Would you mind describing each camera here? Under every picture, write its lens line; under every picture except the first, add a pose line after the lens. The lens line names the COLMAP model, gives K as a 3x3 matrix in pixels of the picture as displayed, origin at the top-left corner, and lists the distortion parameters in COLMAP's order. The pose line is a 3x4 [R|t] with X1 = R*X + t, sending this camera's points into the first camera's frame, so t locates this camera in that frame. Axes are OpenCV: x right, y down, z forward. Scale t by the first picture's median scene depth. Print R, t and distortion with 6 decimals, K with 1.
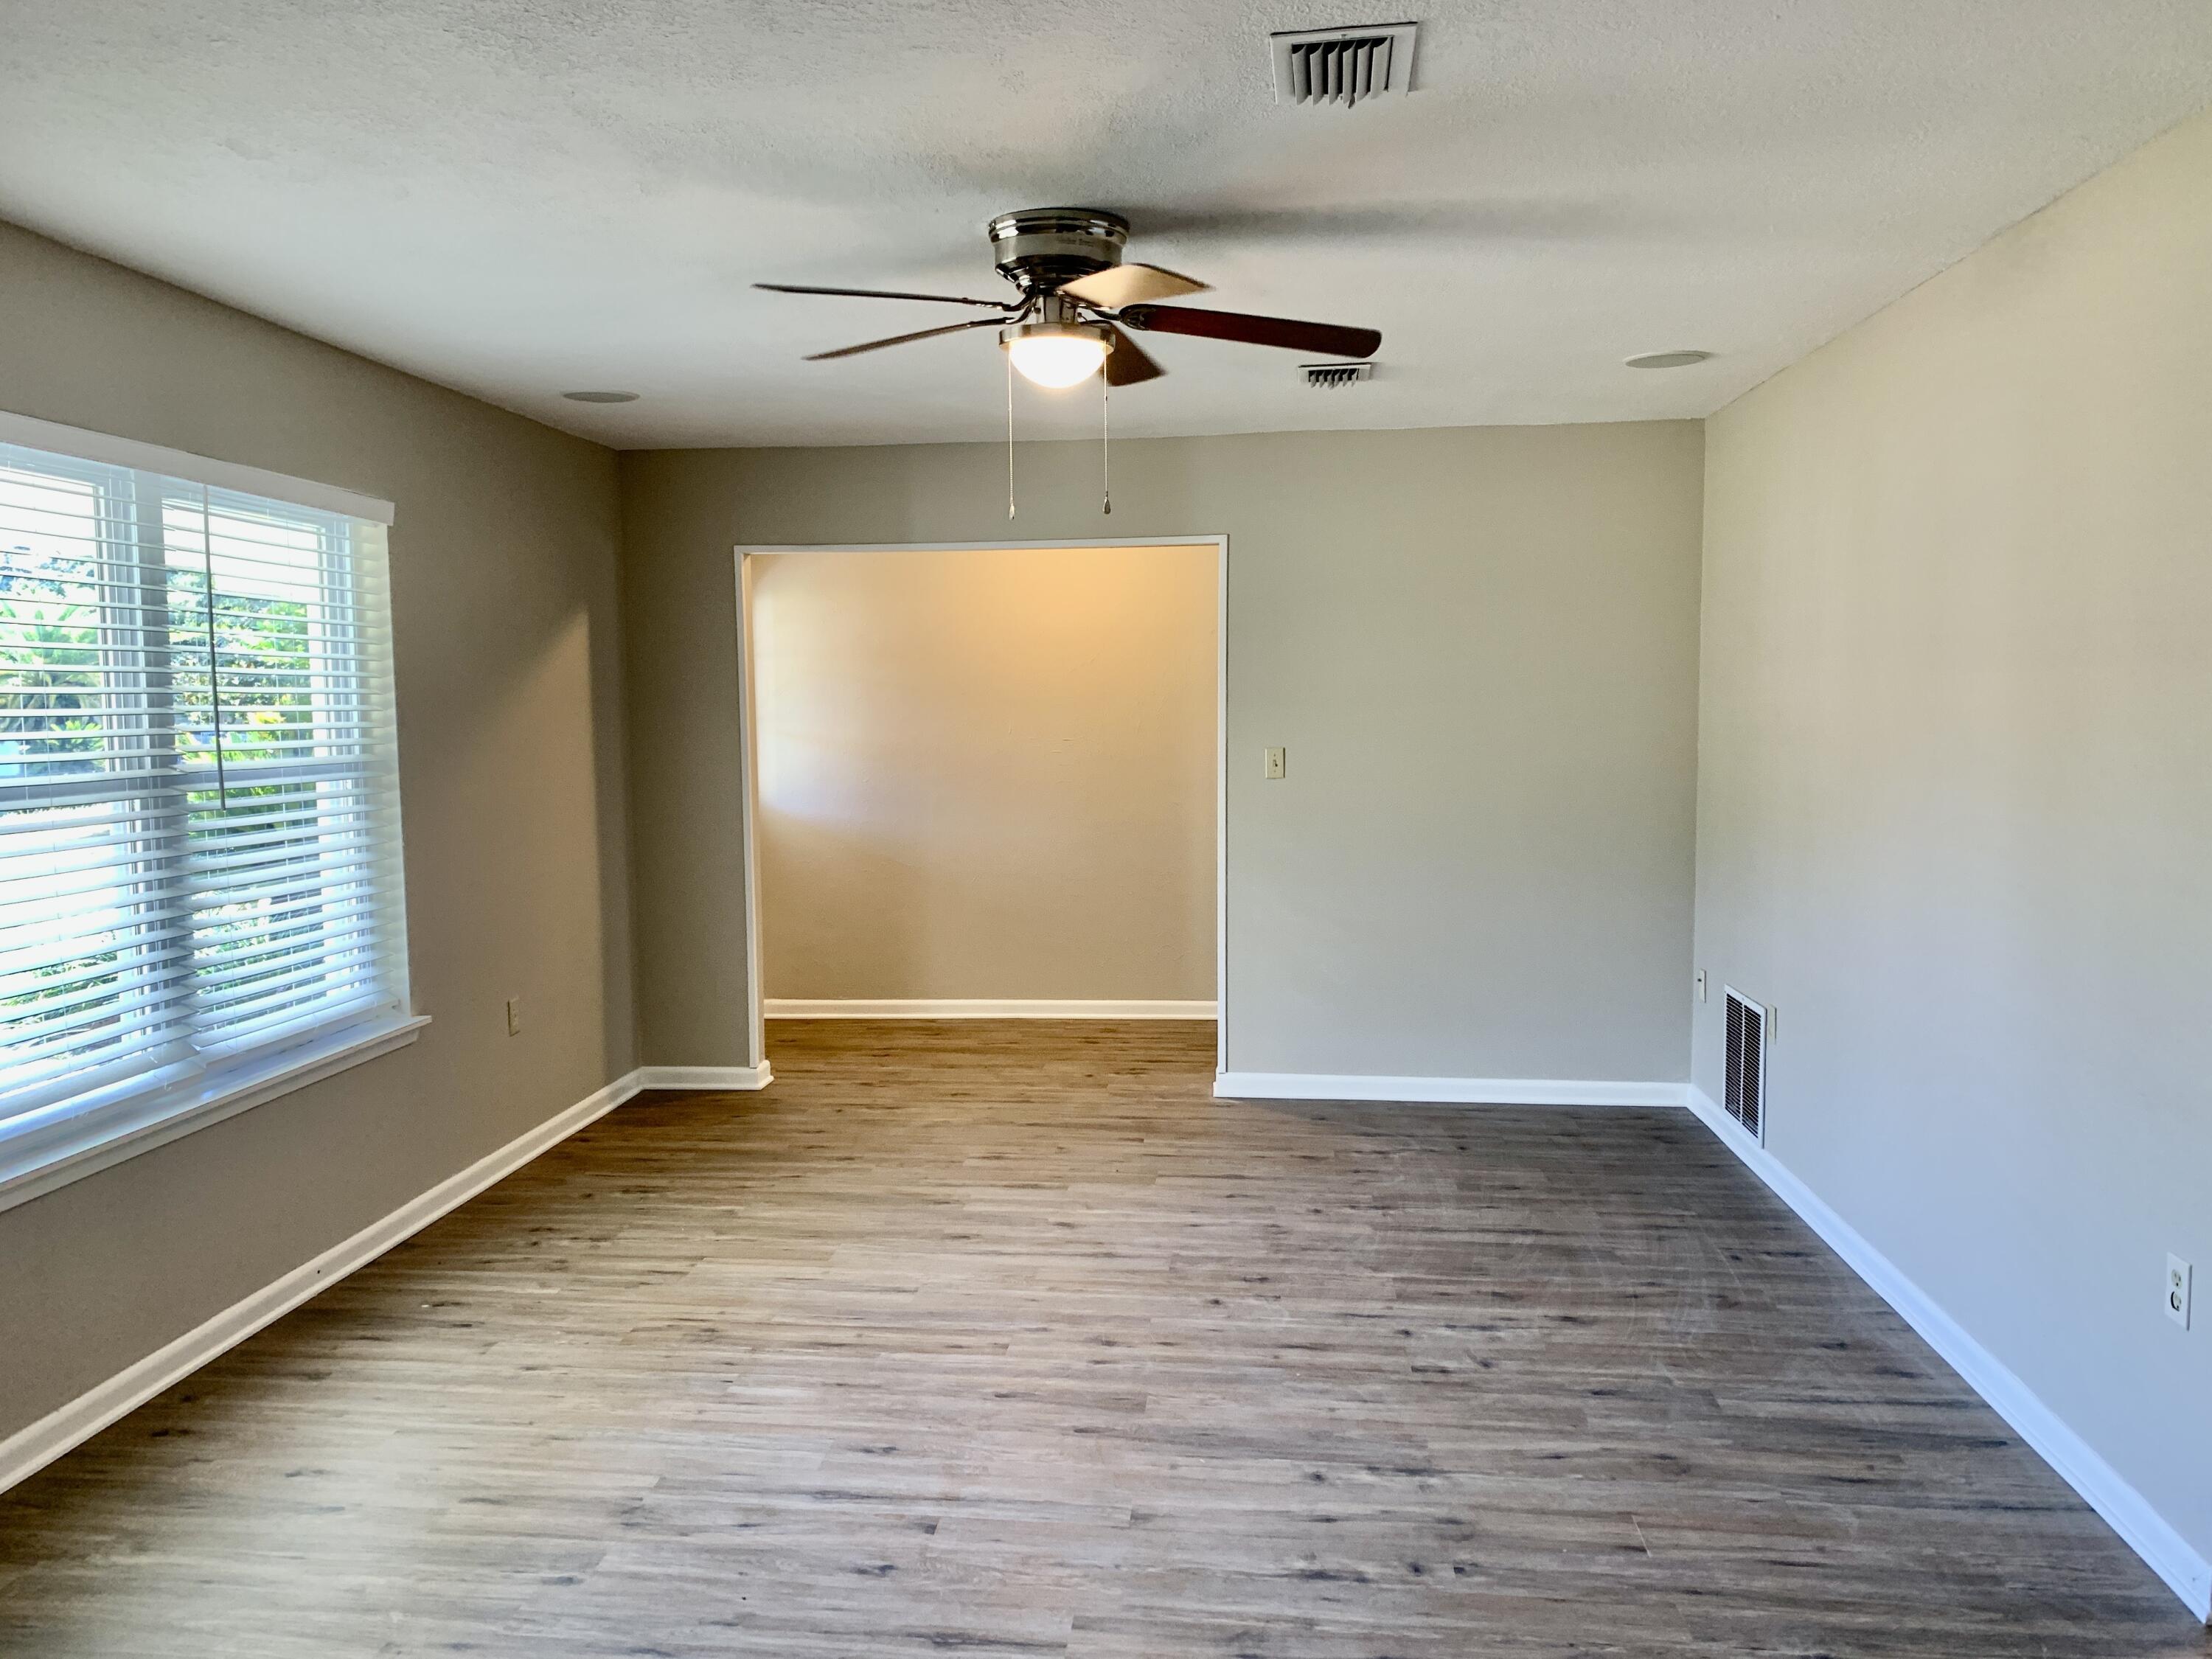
lens RADIAL K [[1679.9, 0, 1047.2], [0, 1679.9, 830.8], [0, 0, 1]] dist [0.050958, -0.059782]
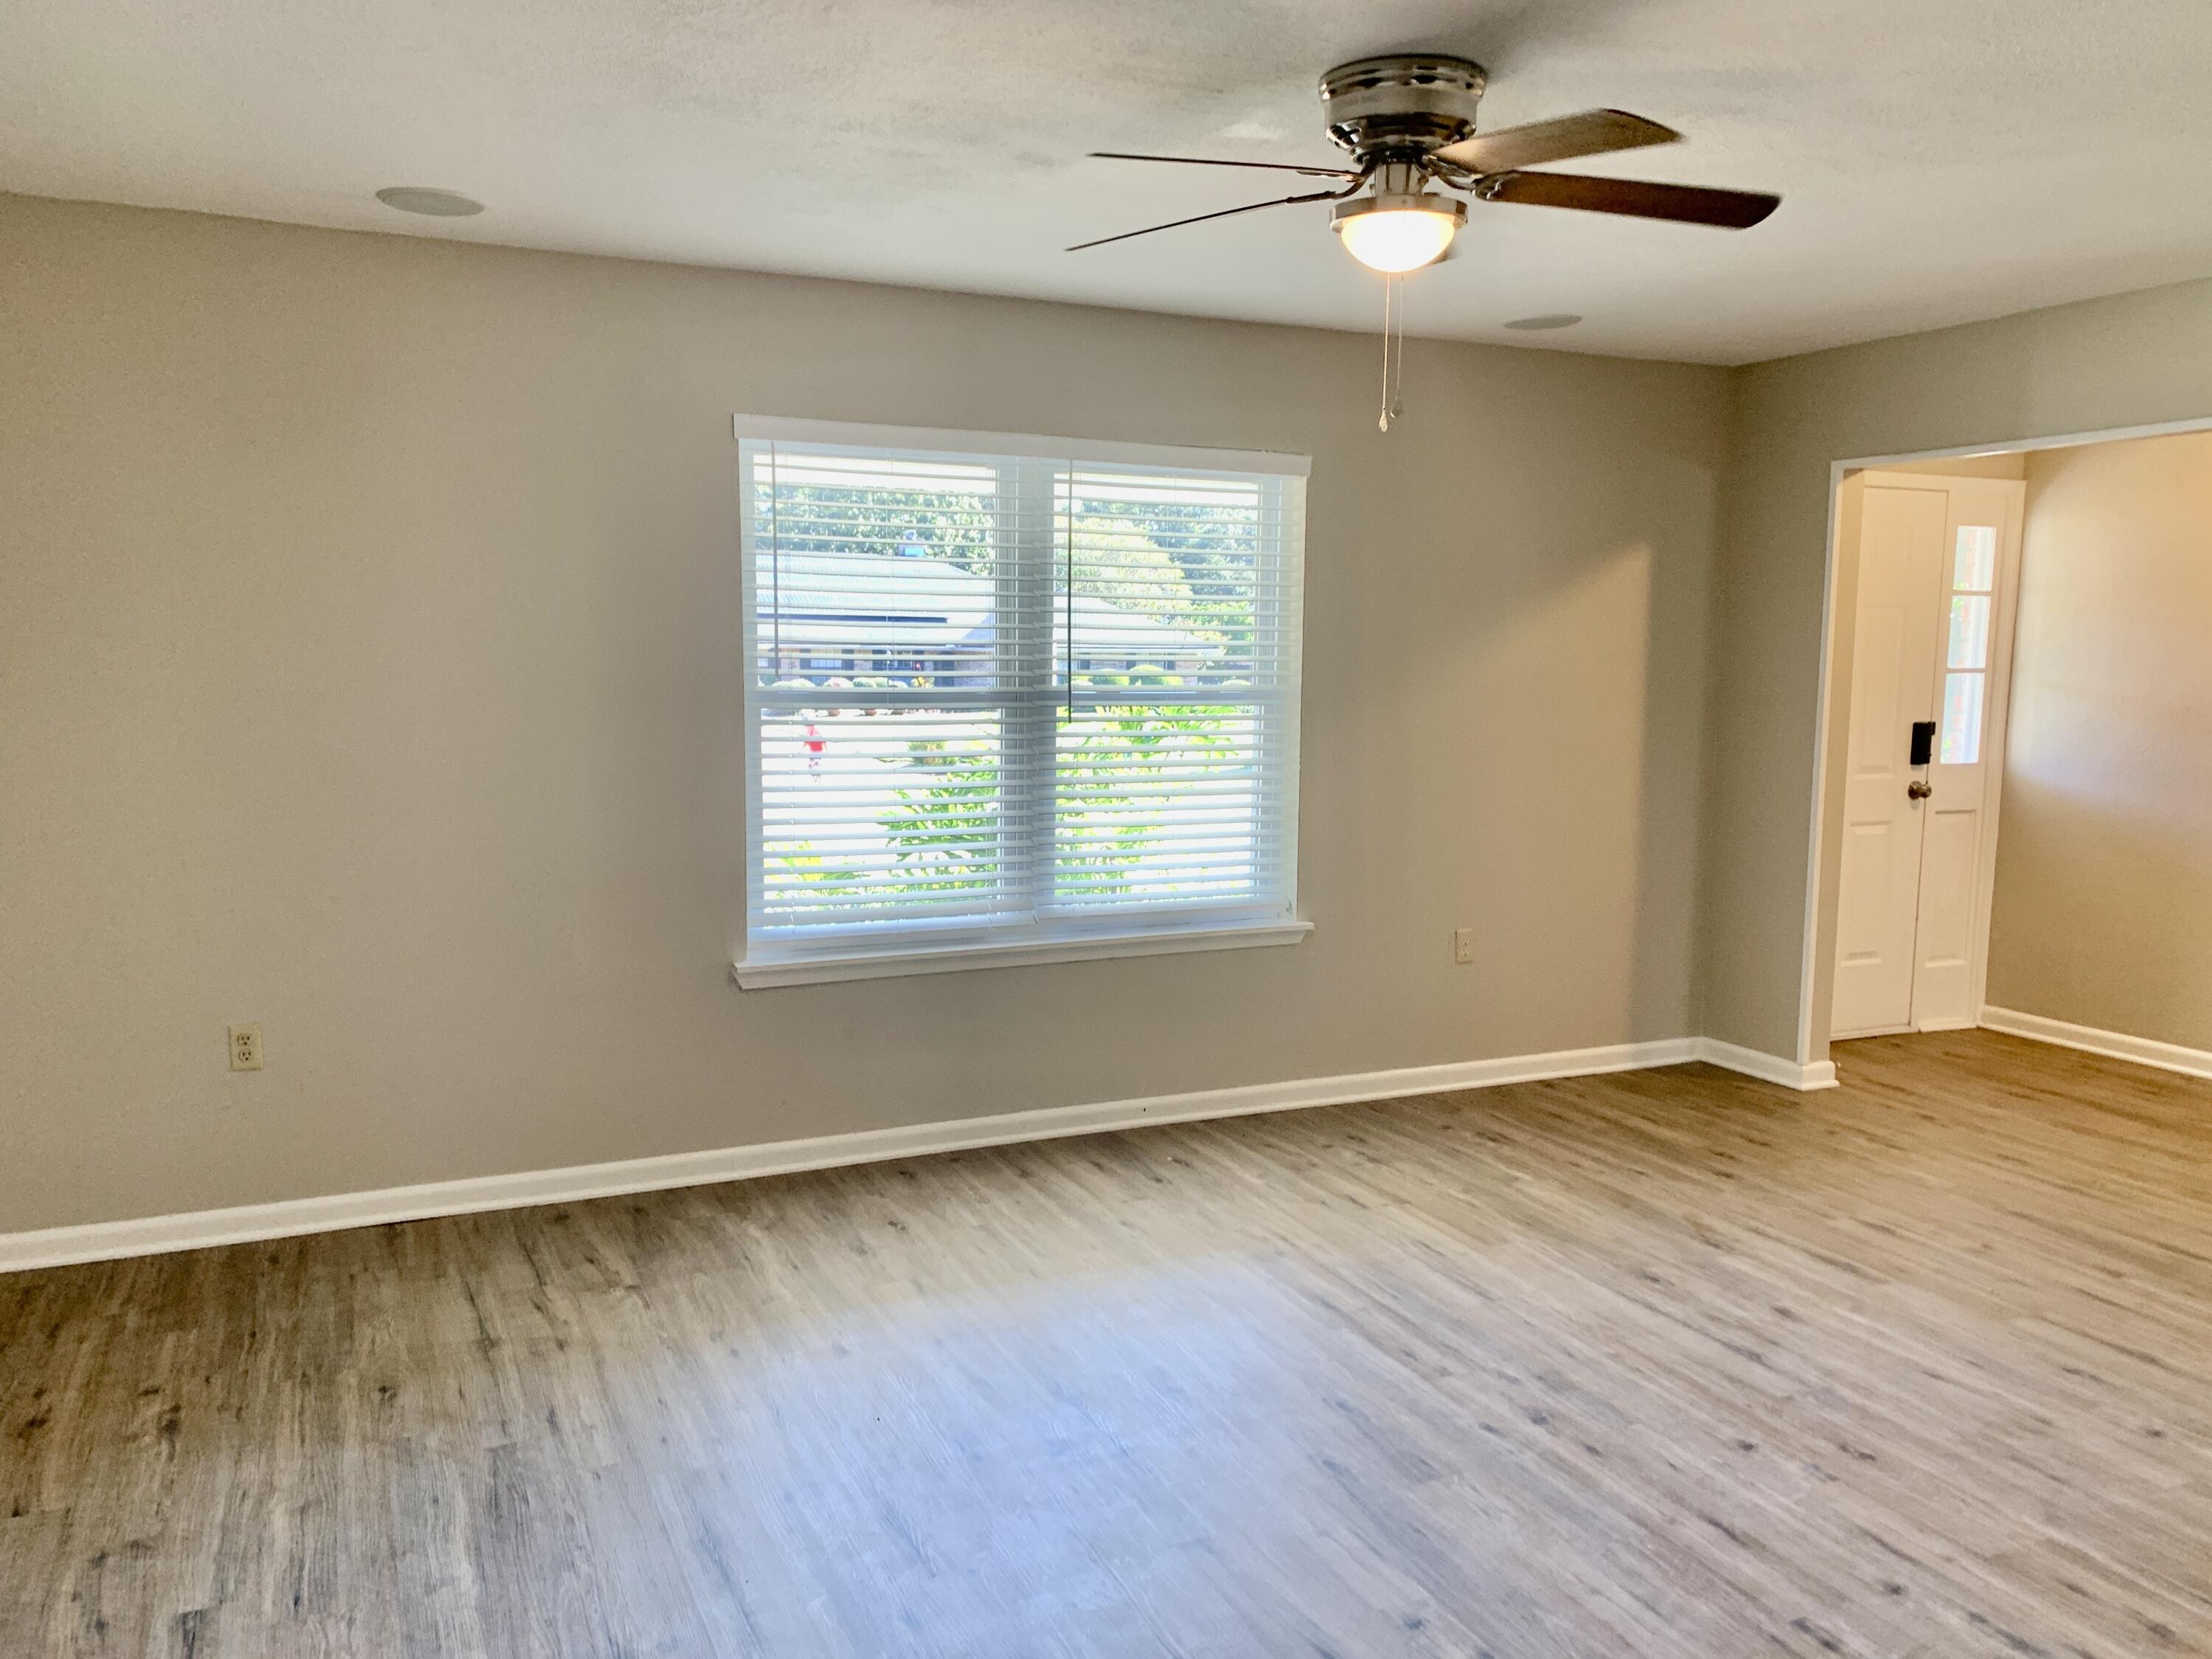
lens RADIAL K [[1679.9, 0, 1110.6], [0, 1679.9, 825.6], [0, 0, 1]] dist [0.050958, -0.059782]
pose [[0.533312, 0.113194, -0.838311, 0.492463], [-0.084675, 0.993173, 0.080237, -0.032140], [0.841670, 0.028192, 0.539256, 0.298321]]
